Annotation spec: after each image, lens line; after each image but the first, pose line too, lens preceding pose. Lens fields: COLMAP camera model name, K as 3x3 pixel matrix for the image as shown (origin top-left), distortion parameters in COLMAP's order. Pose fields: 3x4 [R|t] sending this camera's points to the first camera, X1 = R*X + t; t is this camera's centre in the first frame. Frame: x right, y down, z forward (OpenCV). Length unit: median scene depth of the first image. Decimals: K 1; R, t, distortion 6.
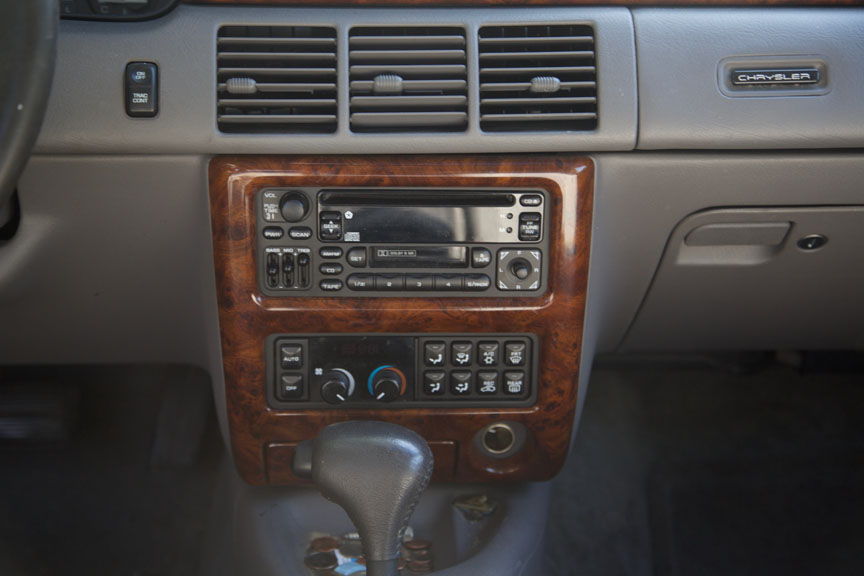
lens RADIAL K [[1421.2, 0, 425.0], [0, 1421.2, 281.8], [0, 0, 1]] dist [0.218759, 0.000000]
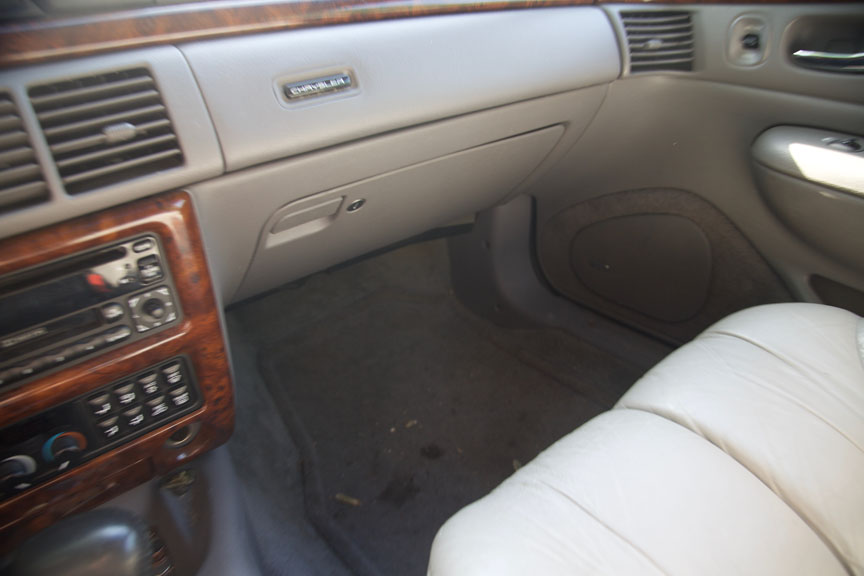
lens RADIAL K [[578.9, 0, 429.2], [0, 578.9, 286.9], [0, 0, 1]] dist [-0.126381, 0.055205]
pose [[0.792425, -0.340241, 0.506259, 0.022908], [0.242113, 0.937241, 0.250920, -0.081443], [-0.559860, -0.076264, 0.825070, 0.548318]]
